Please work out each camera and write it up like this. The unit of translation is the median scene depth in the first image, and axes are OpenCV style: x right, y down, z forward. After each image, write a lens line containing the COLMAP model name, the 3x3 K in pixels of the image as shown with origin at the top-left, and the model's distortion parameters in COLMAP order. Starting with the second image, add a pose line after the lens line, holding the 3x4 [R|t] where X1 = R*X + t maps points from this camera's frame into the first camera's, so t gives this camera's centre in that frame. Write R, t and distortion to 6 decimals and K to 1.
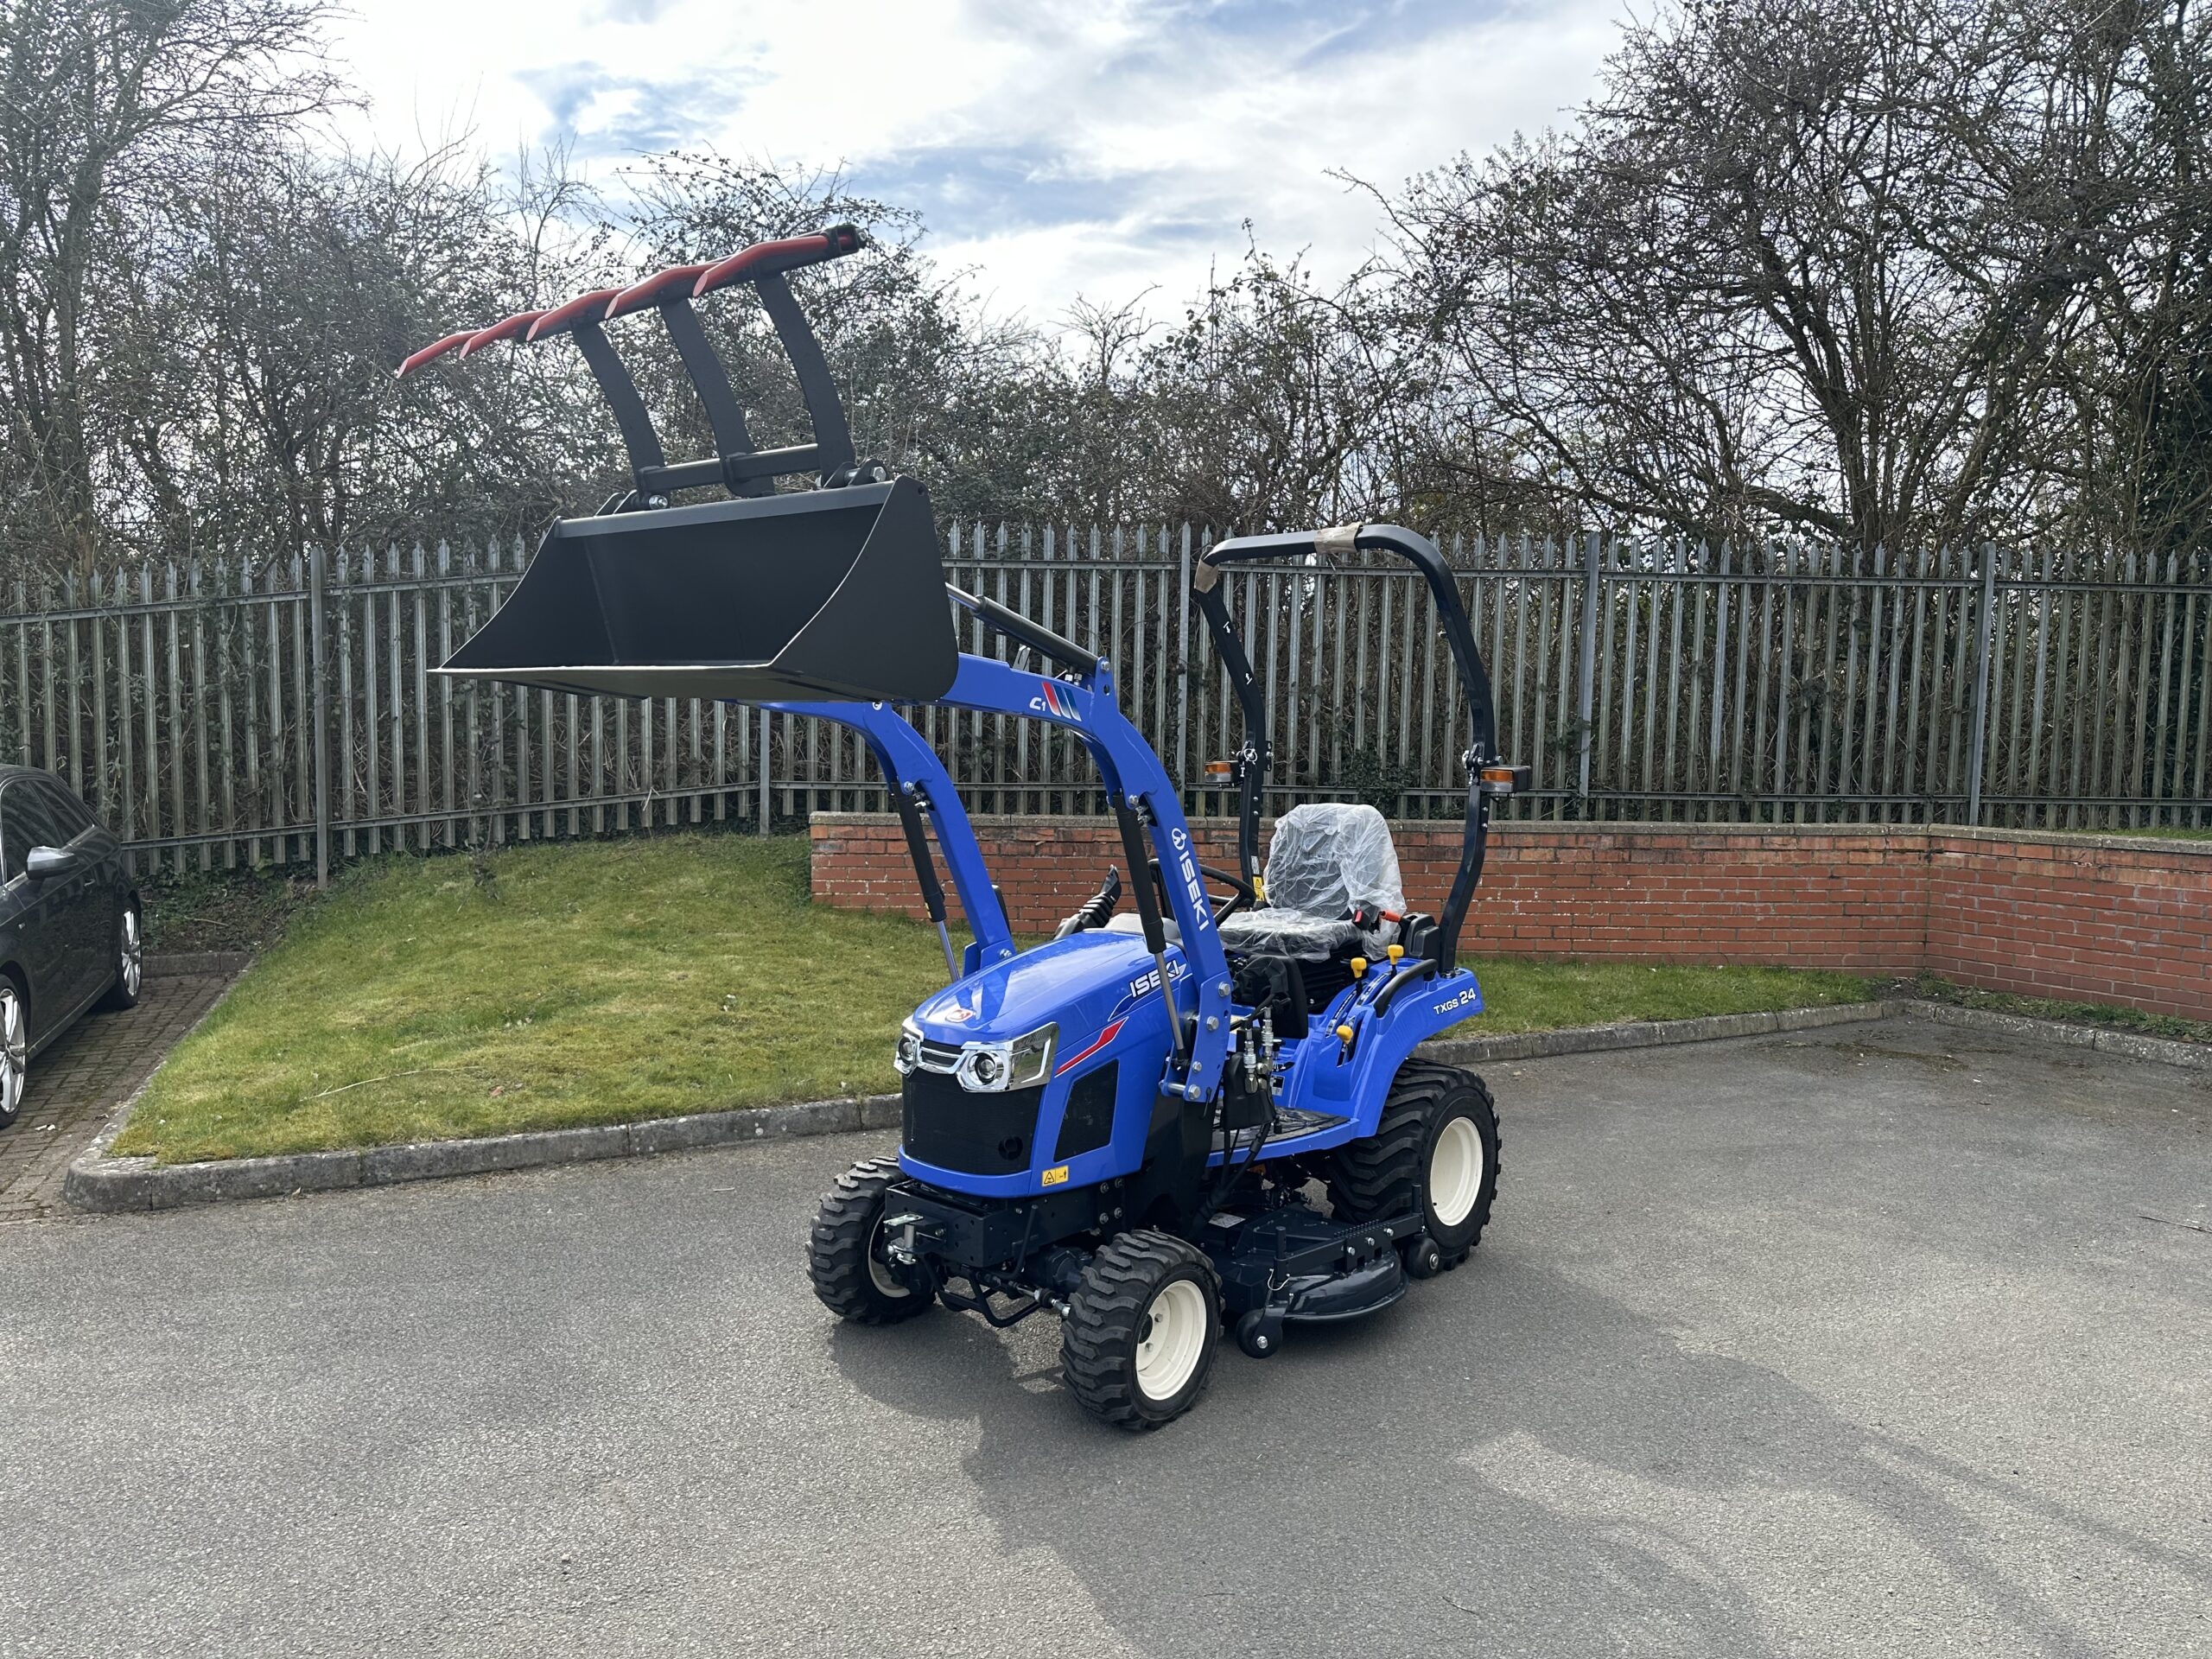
lens RADIAL K [[1529.2, 0, 1117.0], [0, 1529.2, 834.9], [0, 0, 1]] dist [0.190020, -0.368210]
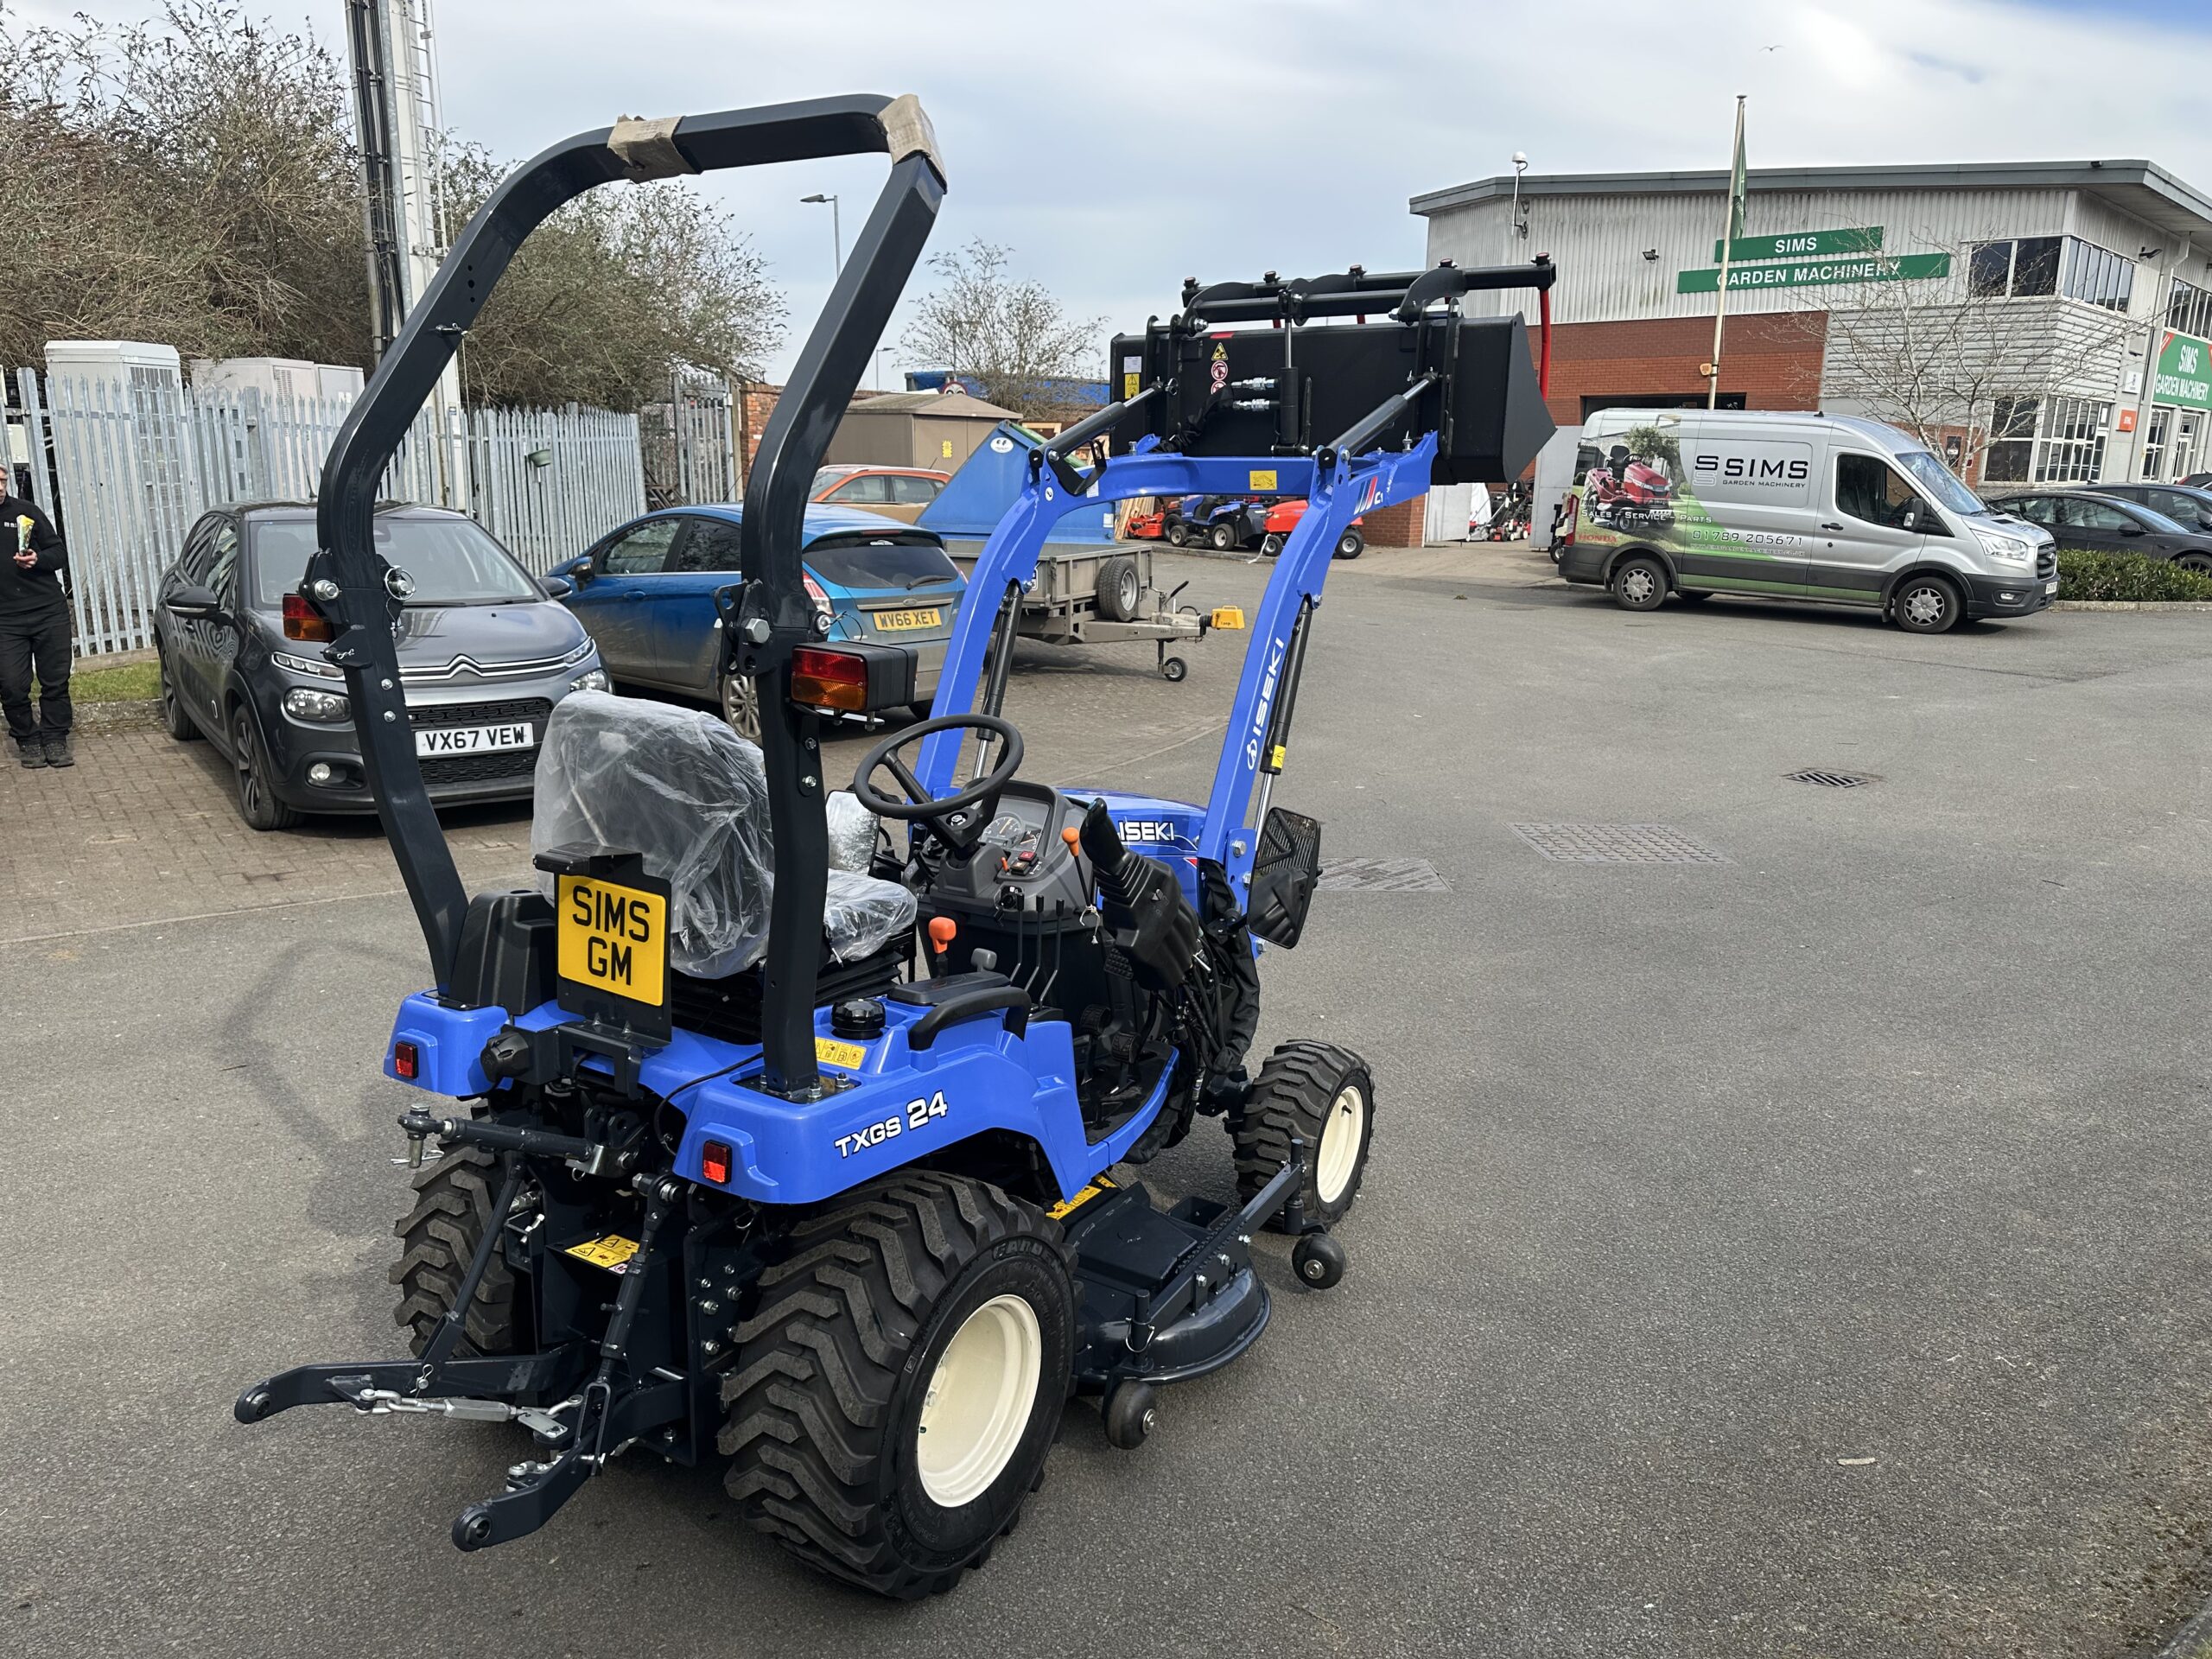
lens RADIAL K [[1525.3, 0, 1120.3], [0, 1525.3, 831.6], [0, 0, 1]] dist [0.076300, -0.110938]
pose [[-0.988226, 0.006075, -0.152883, 0.035842], [-0.038026, 0.958110, 0.283866, -0.060500], [0.148203, 0.286338, -0.946597, 0.769571]]
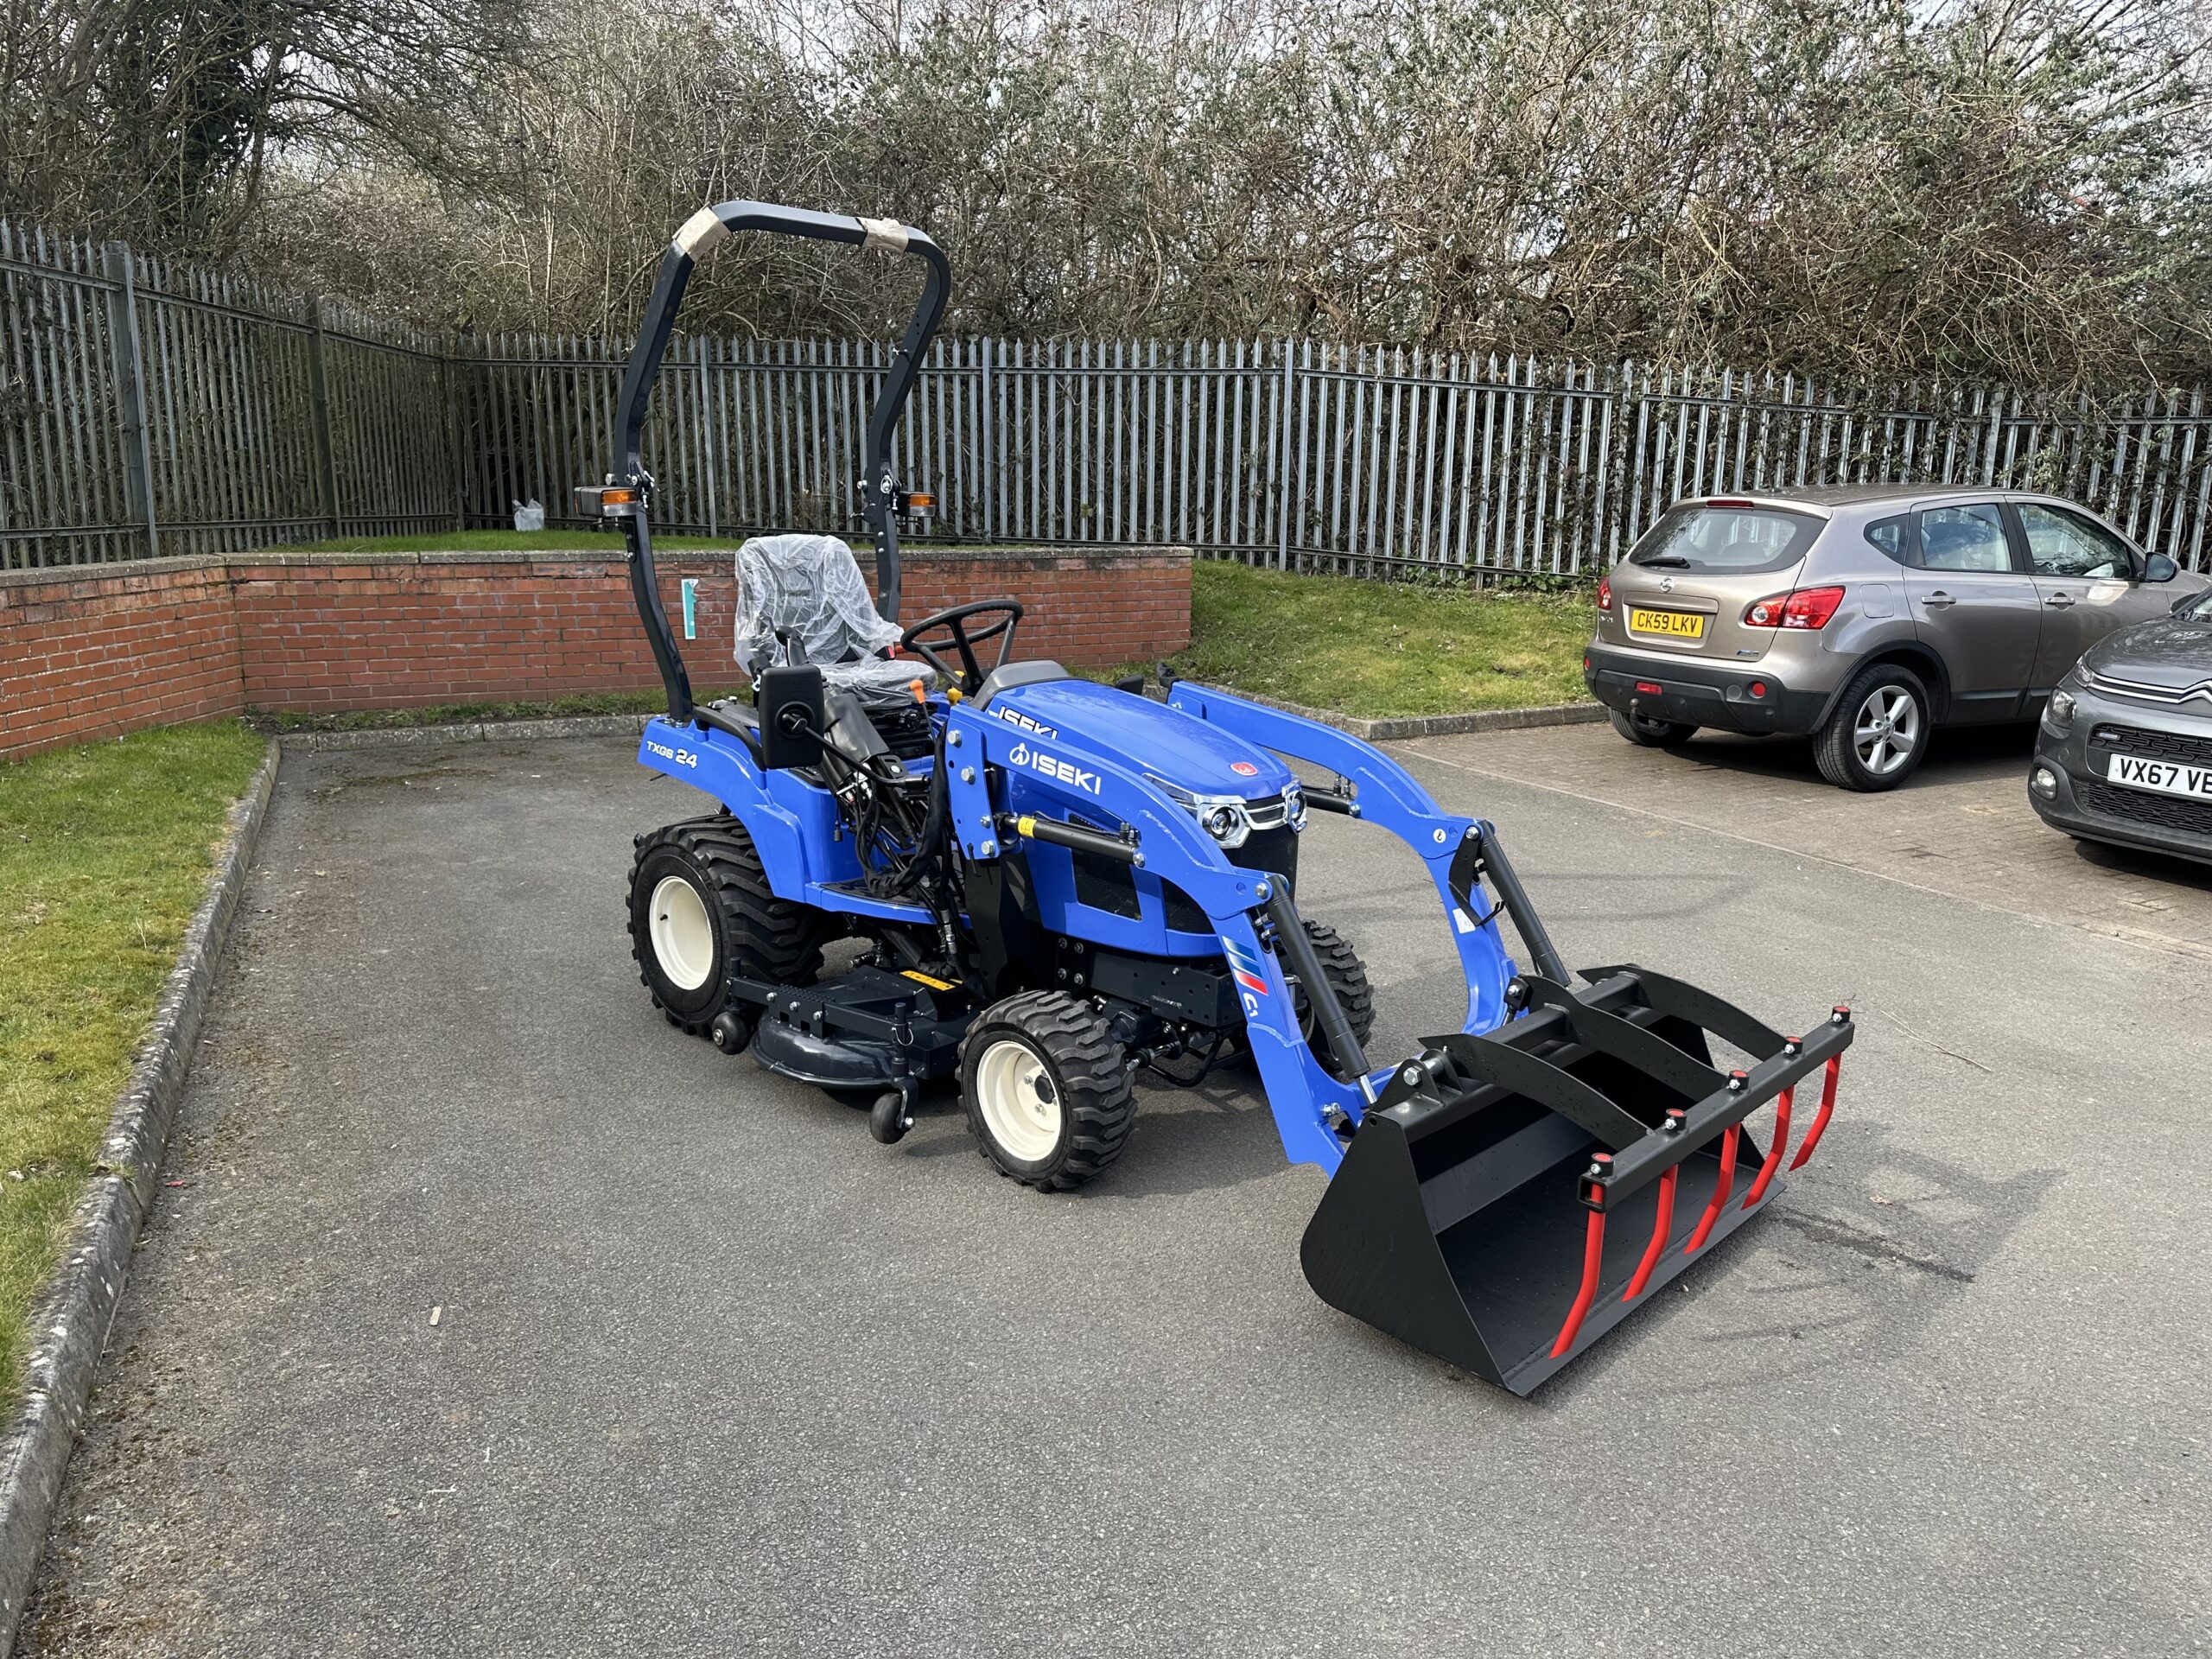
lens RADIAL K [[1534.4, 0, 1102.9], [0, 1534.4, 842.6], [0, 0, 1]] dist [0.069846, -0.112406]
pose [[0.056494, -0.232107, 0.971048, -0.399891], [0.054446, 0.971870, 0.229136, -0.022423], [-0.996917, 0.039925, 0.067542, 0.404176]]
